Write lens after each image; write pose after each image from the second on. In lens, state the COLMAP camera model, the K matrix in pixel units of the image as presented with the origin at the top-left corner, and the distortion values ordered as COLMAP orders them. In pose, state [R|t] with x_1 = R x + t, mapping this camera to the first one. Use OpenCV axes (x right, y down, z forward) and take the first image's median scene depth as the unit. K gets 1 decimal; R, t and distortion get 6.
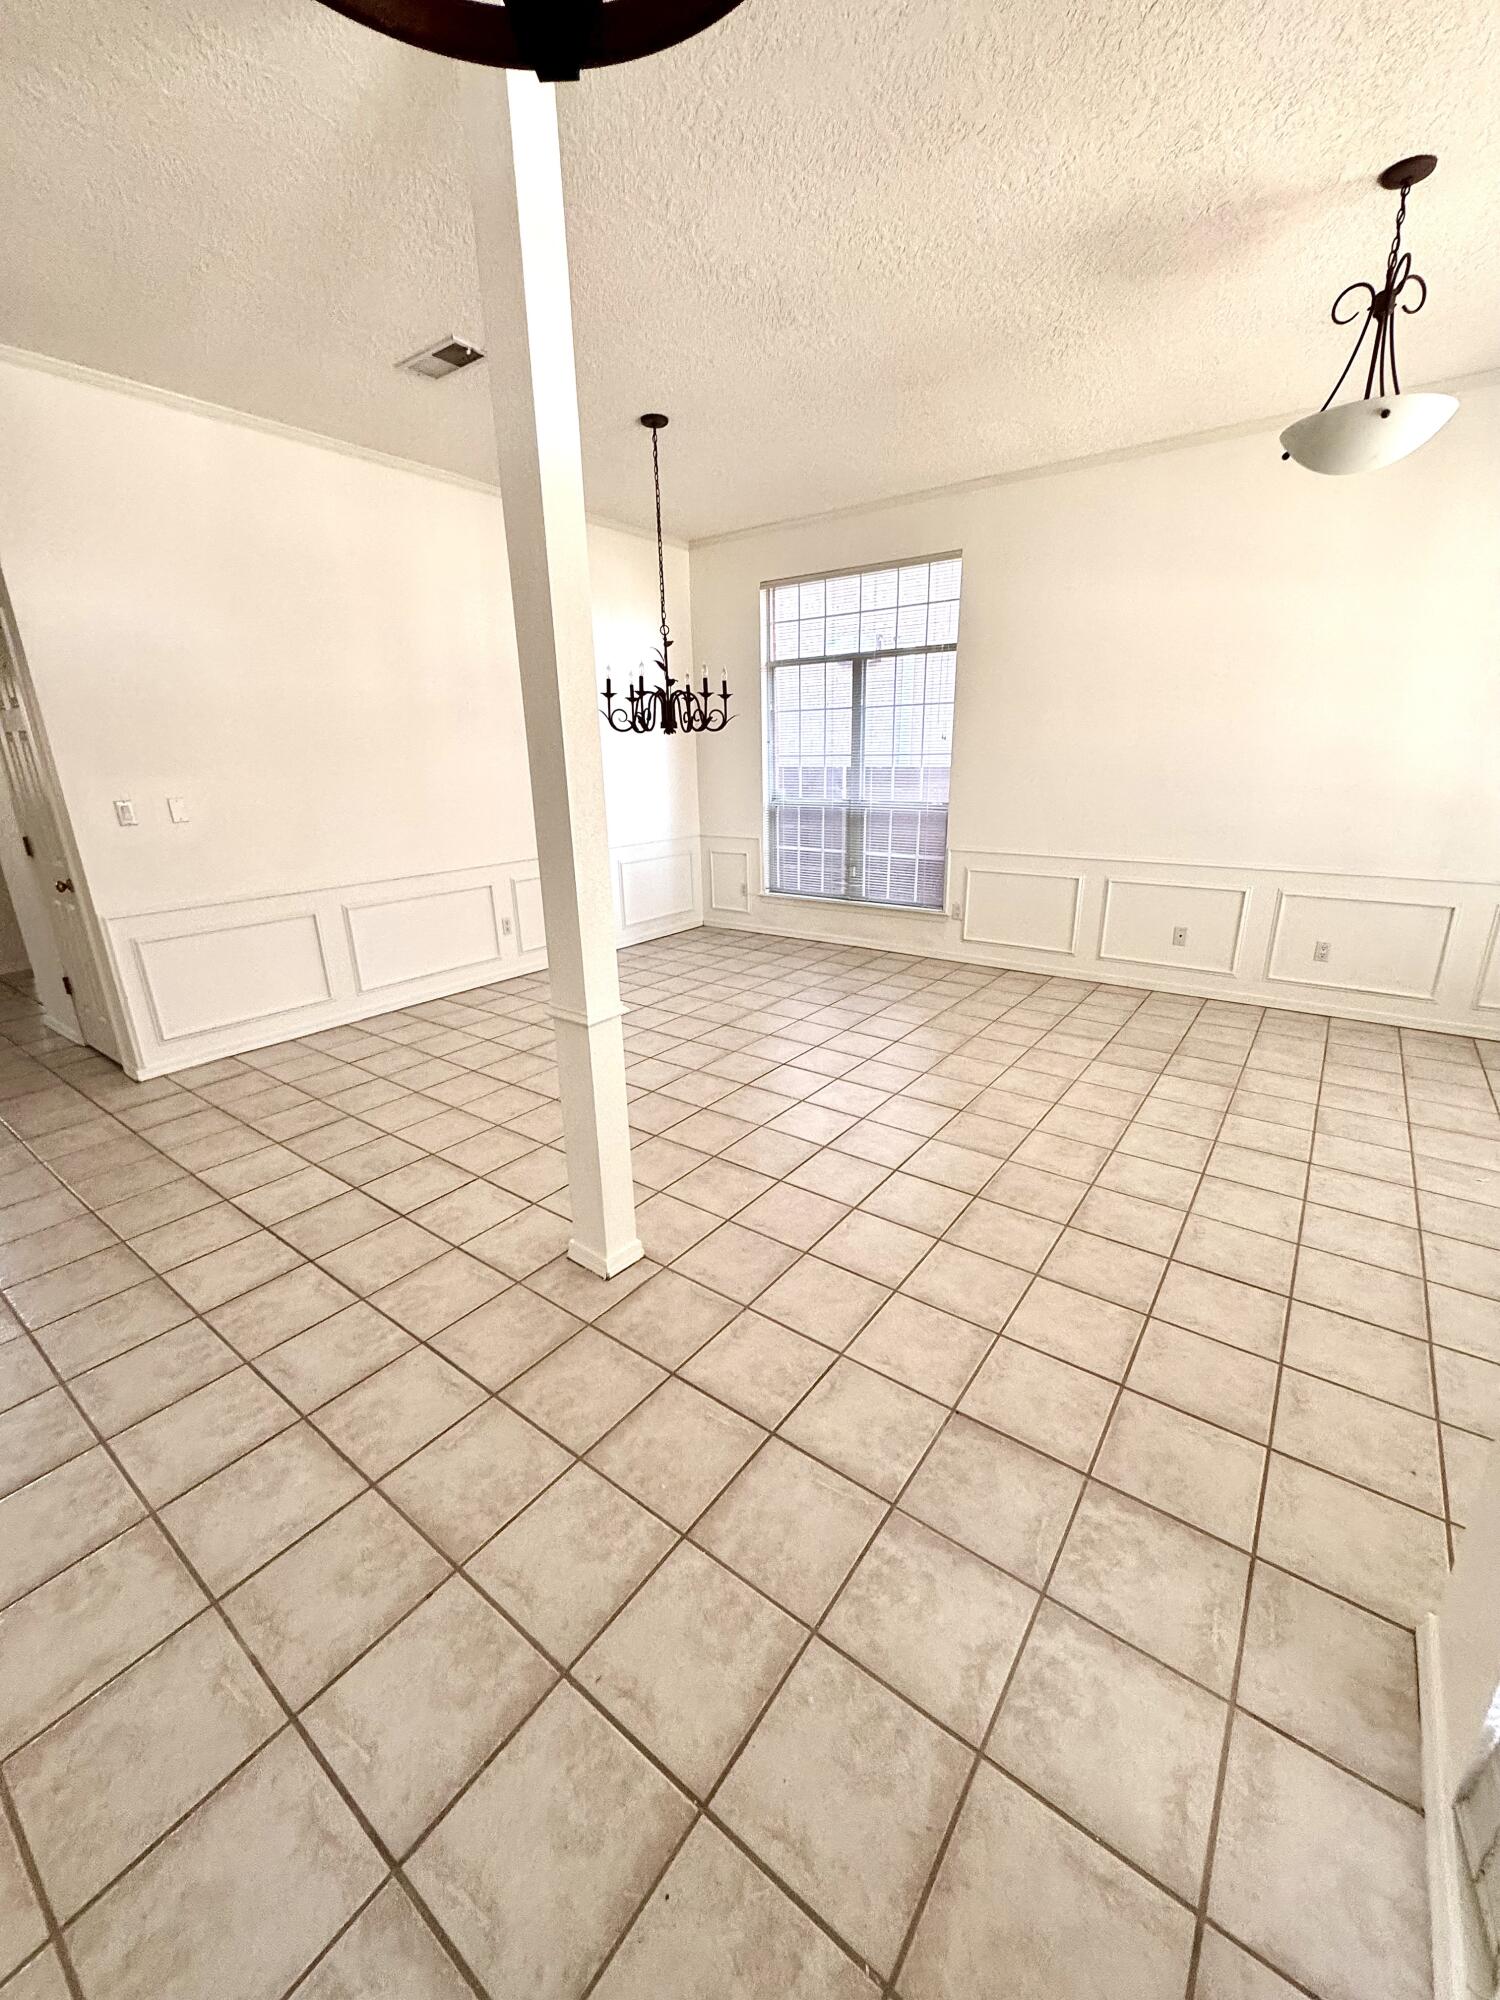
lens RADIAL K [[790.7, 0, 750.0], [0, 790.7, 1000.0], [0, 0, 1]] dist [0.001961, 0.000054]
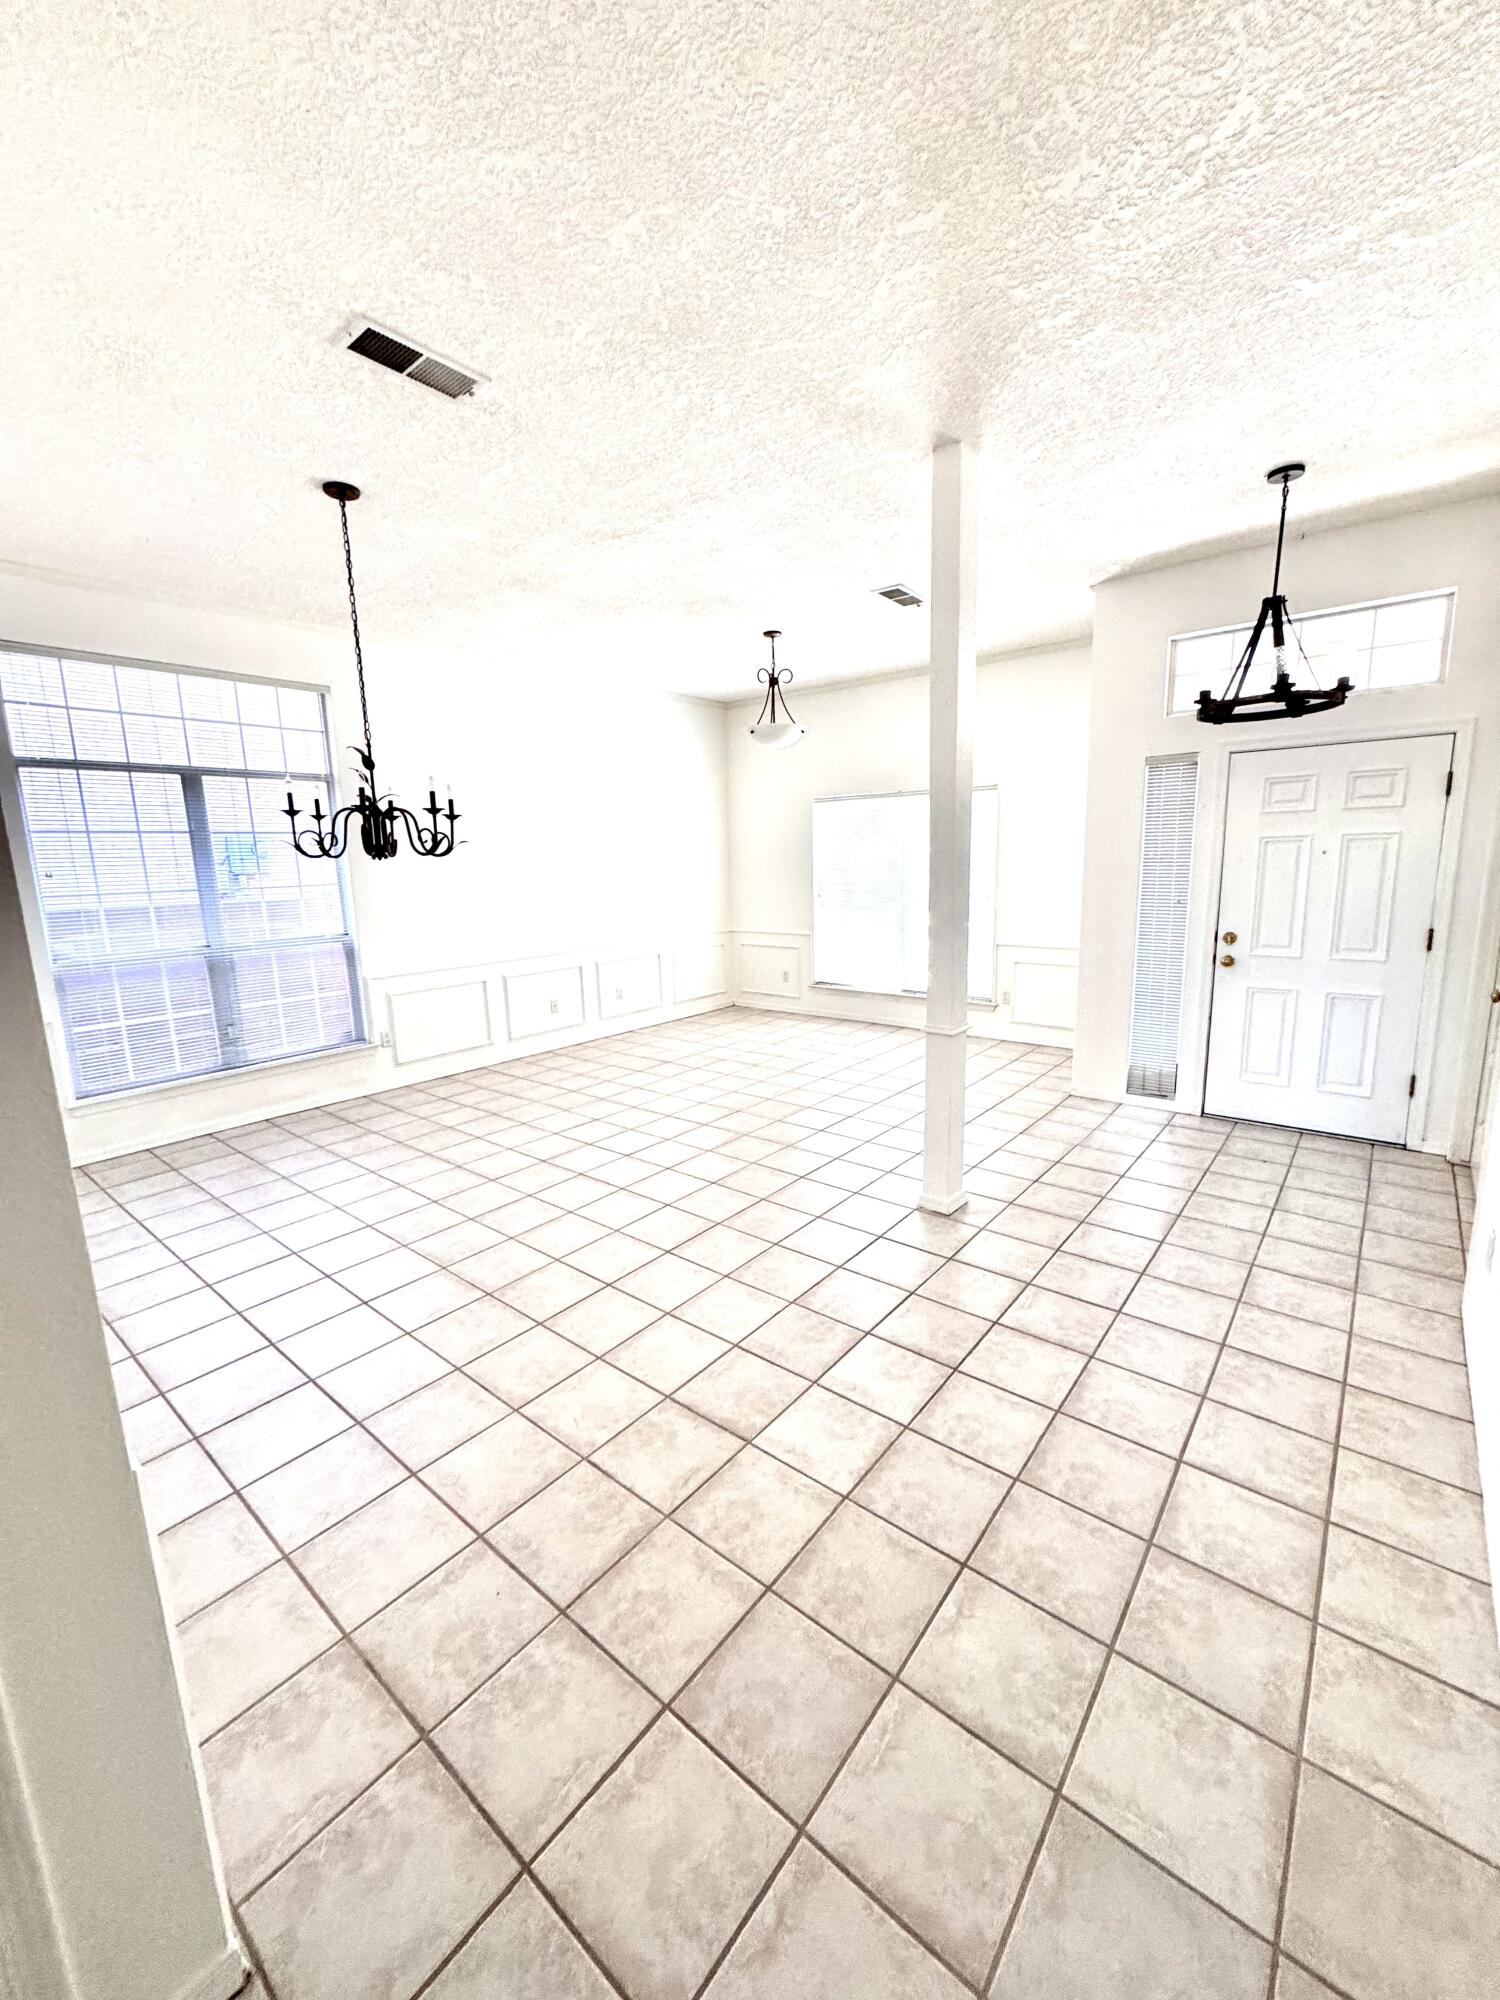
lens RADIAL K [[798.3, 0, 753.9], [0, 798.3, 996.9], [0, 0, 1]] dist [-0.001230, 0.000182]
pose [[0.040582, -0.155708, 0.986969, -0.967172], [0.327950, 0.935137, 0.134046, -0.203541], [-0.943823, 0.318236, 0.089014, 0.665546]]
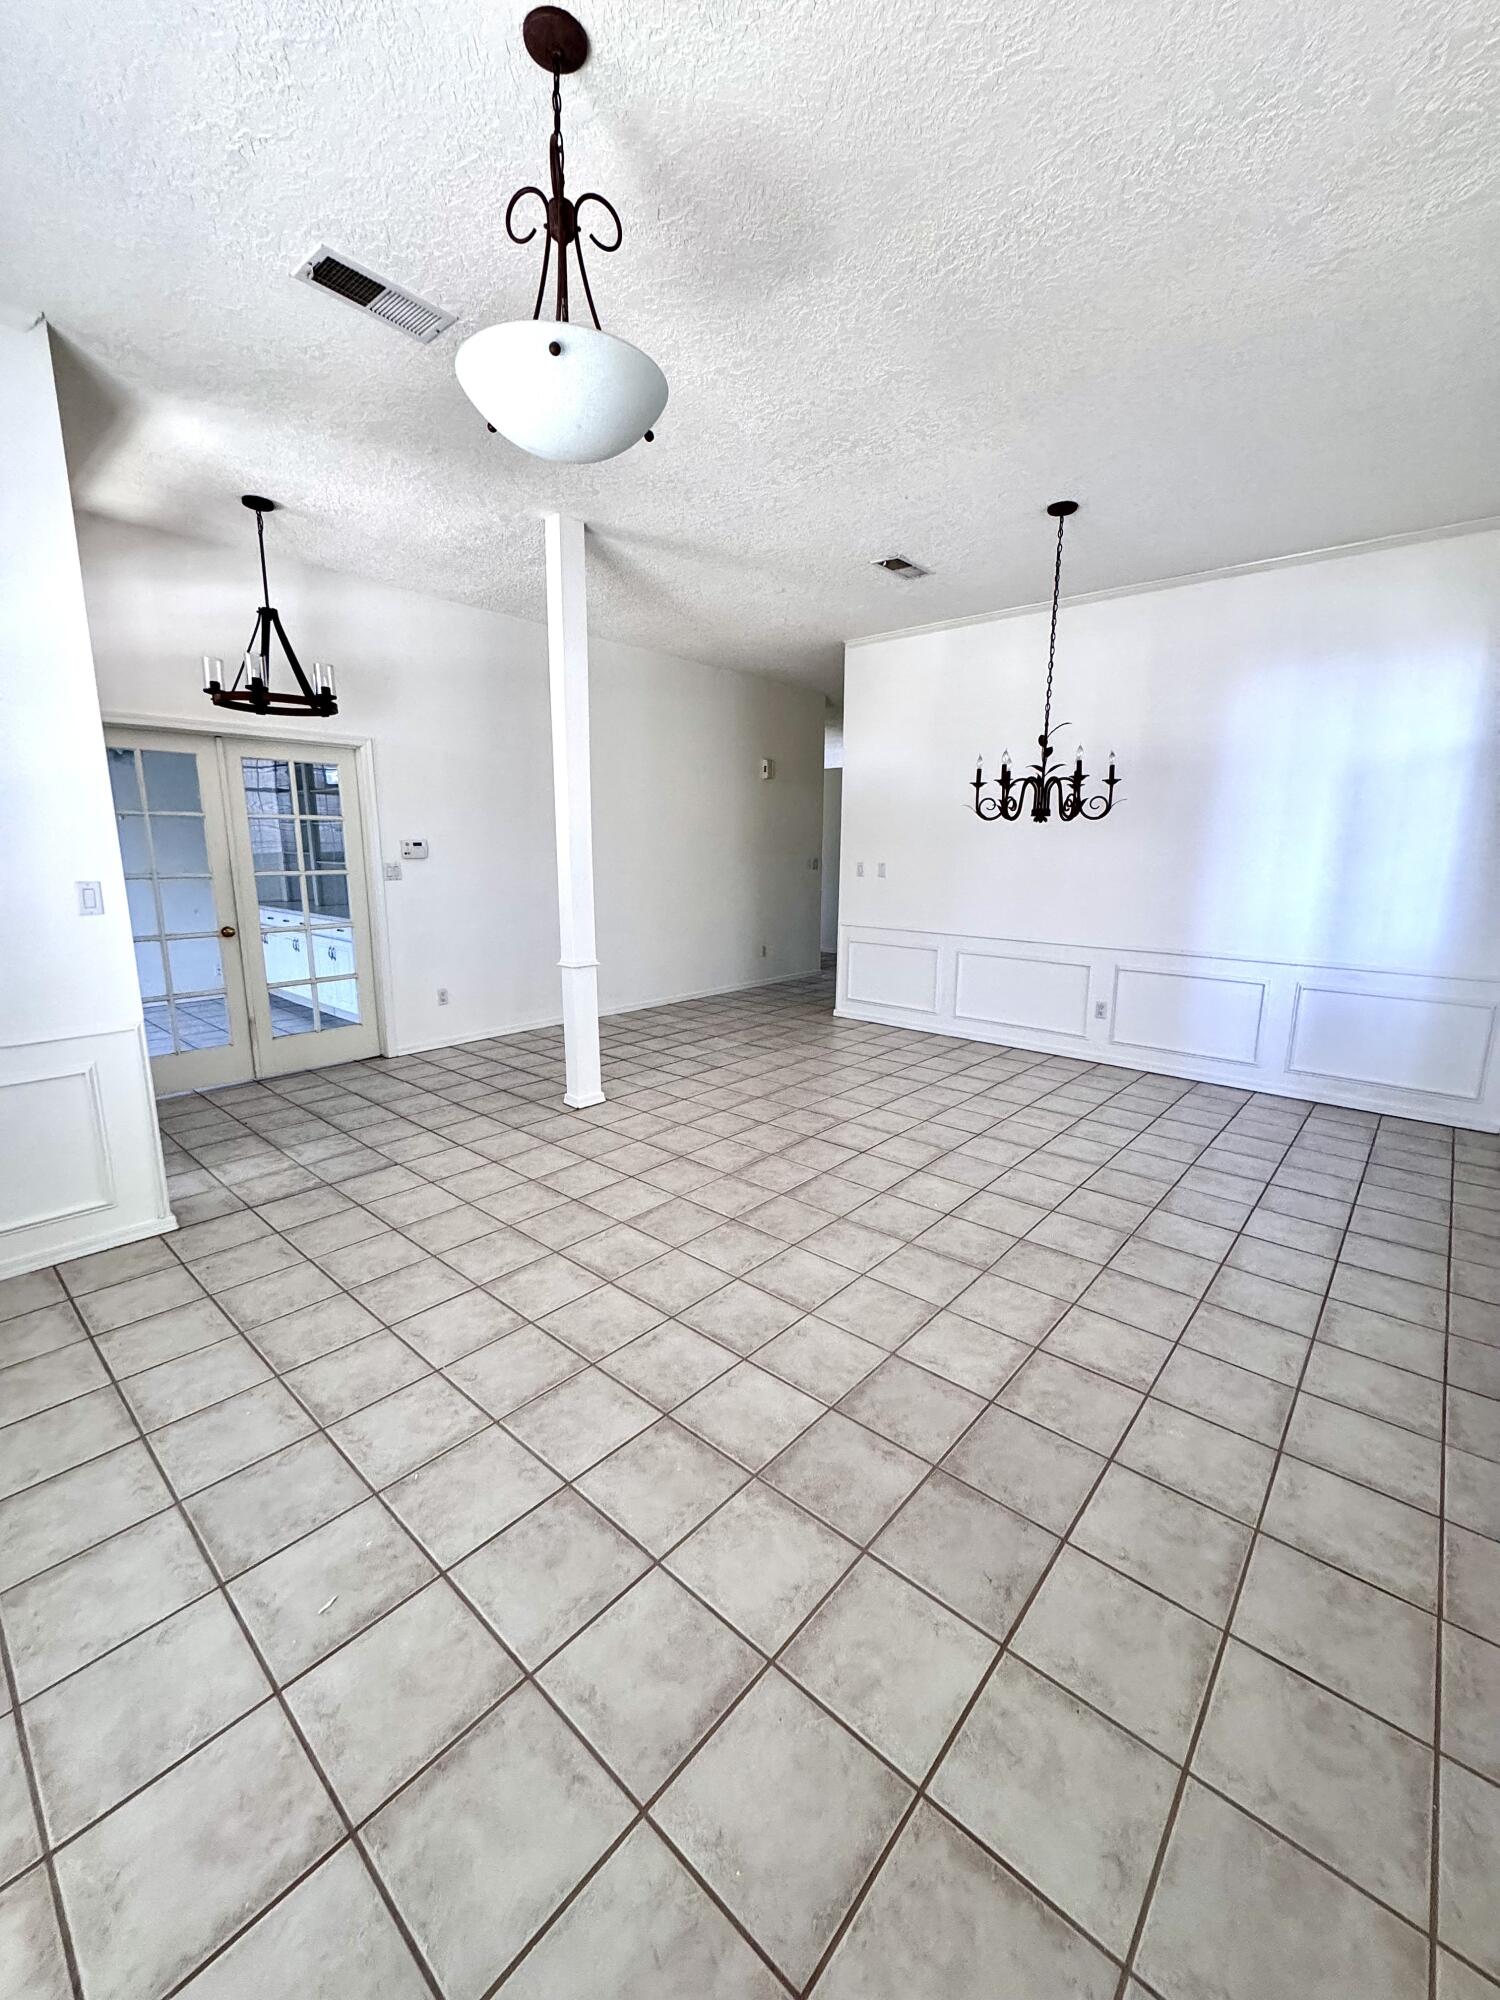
lens RADIAL K [[798.3, 0, 753.9], [0, 798.3, 996.9], [0, 0, 1]] dist [-0.001230, 0.000182]
pose [[-0.080064, 0.202865, -0.975928, 0.954753], [-0.307789, 0.926196, 0.217778, -0.263636], [0.948080, 0.317816, -0.011715, 0.815396]]
